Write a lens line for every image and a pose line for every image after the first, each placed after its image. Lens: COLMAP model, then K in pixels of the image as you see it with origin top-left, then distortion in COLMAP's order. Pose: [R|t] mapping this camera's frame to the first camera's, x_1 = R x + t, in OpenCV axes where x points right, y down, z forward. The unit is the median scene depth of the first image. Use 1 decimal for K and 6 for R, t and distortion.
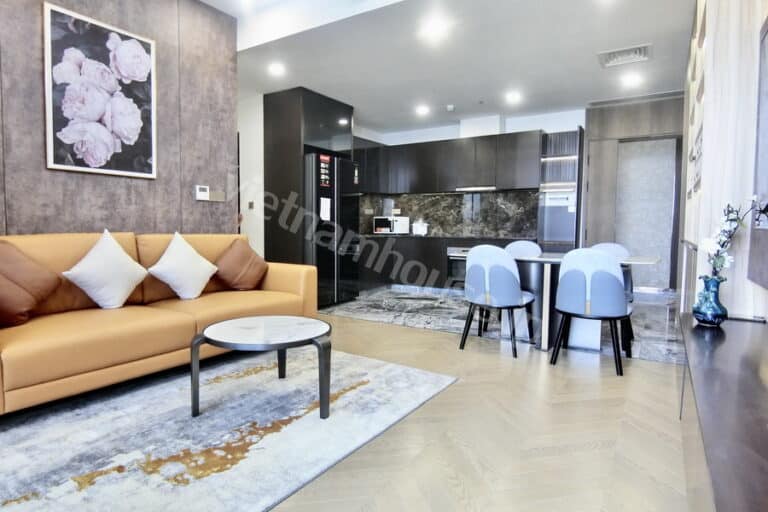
lens RADIAL K [[447.6, 0, 382.7], [0, 447.6, 253.8], [0, 0, 1]] dist [-0.001215, -0.000620]
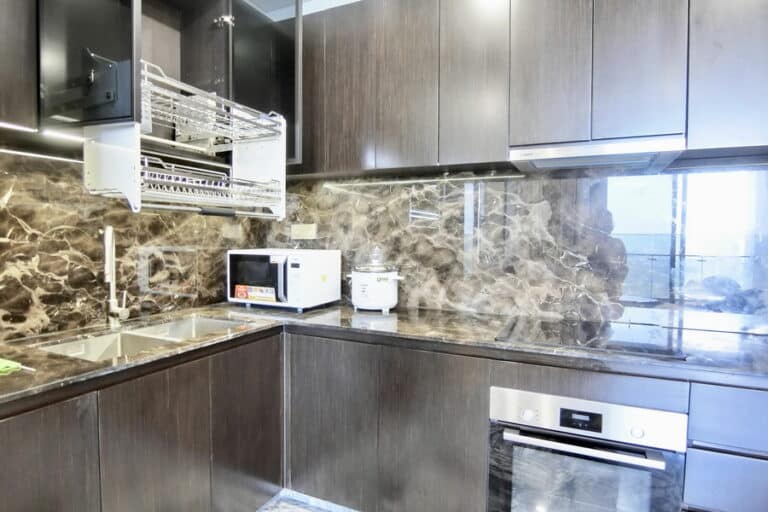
lens RADIAL K [[447.6, 0, 384.3], [0, 447.6, 255.3], [0, 0, 1]] dist [-0.001215, -0.000620]
pose [[0.993226, -0.007494, 0.115957, 0.088764], [0.010243, 0.999680, -0.023126, -0.118031], [-0.115747, 0.024157, 0.992985, 1.129012]]
